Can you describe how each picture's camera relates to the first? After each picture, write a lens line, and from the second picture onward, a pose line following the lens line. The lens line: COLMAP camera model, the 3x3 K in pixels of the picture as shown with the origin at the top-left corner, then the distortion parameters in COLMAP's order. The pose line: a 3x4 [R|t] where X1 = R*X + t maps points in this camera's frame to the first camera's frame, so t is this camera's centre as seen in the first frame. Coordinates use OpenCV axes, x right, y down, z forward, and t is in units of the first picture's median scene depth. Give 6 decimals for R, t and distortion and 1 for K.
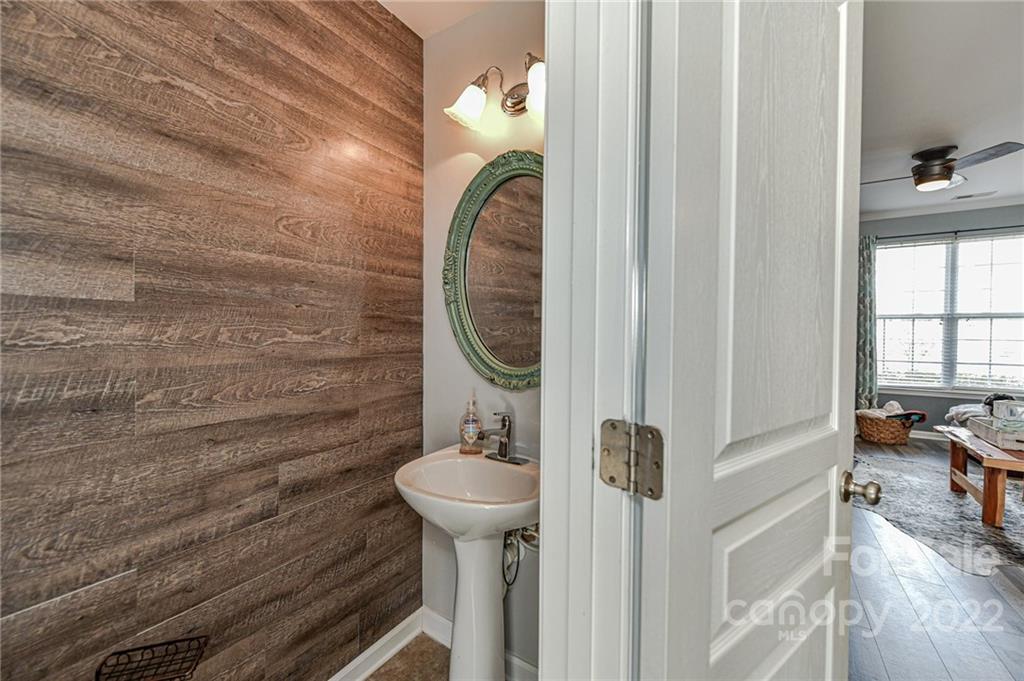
lens RADIAL K [[408.5, 0, 511.2], [0, 408.5, 338.7], [0, 0, 1]] dist [0.002922, -0.000642]
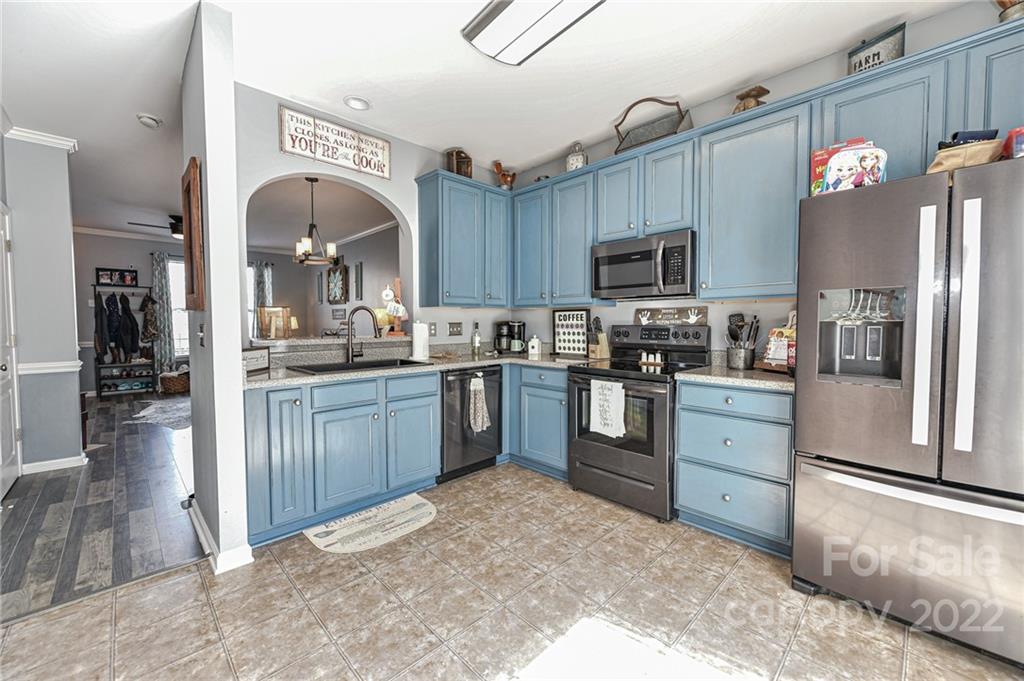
lens RADIAL K [[408.5, 0, 513.3], [0, 408.5, 336.9], [0, 0, 1]] dist [0.002922, -0.000642]
pose [[0.240956, -0.046892, 0.969403, -0.236862], [0.020314, 0.998857, 0.043267, 0.007282], [-0.970323, 0.009267, 0.241633, -0.538294]]
